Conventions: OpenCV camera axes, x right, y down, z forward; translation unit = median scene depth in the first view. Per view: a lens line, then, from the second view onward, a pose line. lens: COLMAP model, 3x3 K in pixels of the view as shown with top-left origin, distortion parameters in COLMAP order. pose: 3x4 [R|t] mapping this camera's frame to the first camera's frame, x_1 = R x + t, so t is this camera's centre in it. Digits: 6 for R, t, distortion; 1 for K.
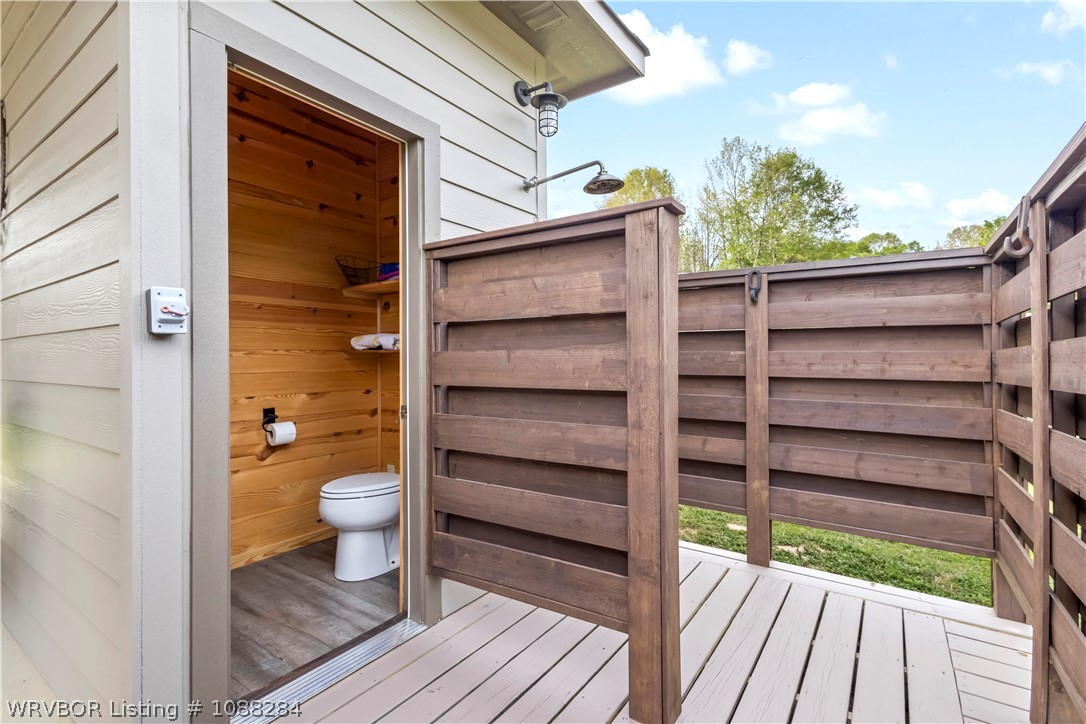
lens RADIAL K [[500.5, 0, 542.7], [0, 500.5, 359.7], [0, 0, 1]] dist [0.007547, -0.001130]
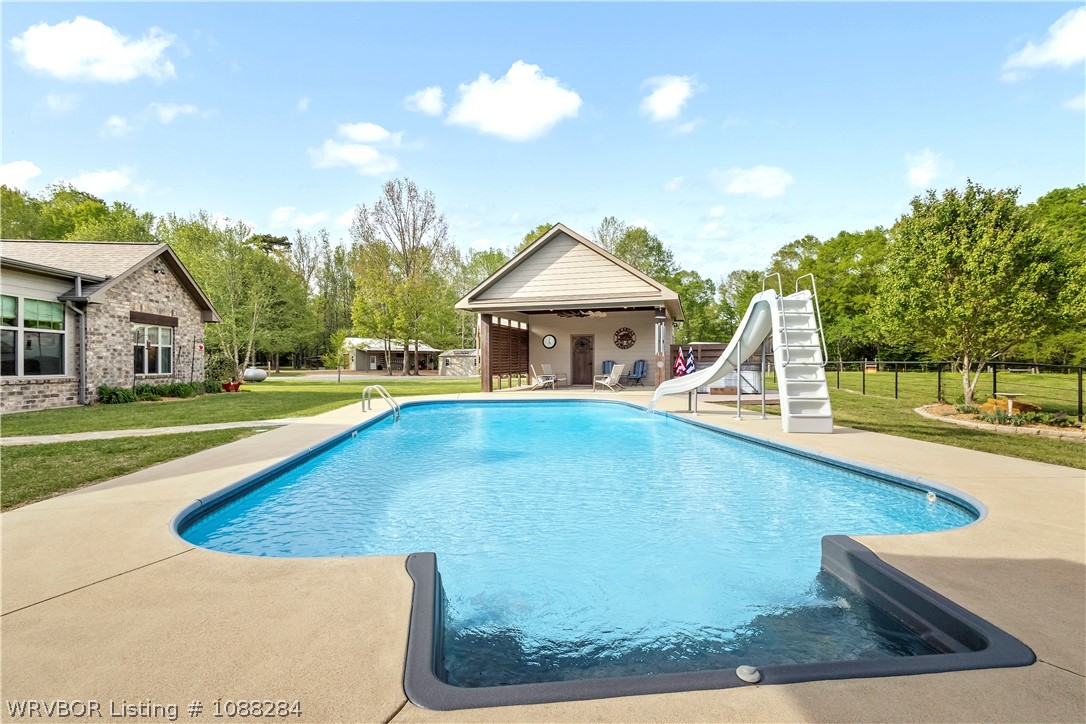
lens RADIAL K [[500.5, 0, 544.1], [0, 500.5, 363.7], [0, 0, 1]] dist [0.007547, -0.001130]
pose [[0.948427, 0.001566, 0.316991, -0.288738], [-0.001376, 0.999999, -0.000825, 0.007463], [-0.316992, 0.000347, 0.948428, -0.375198]]
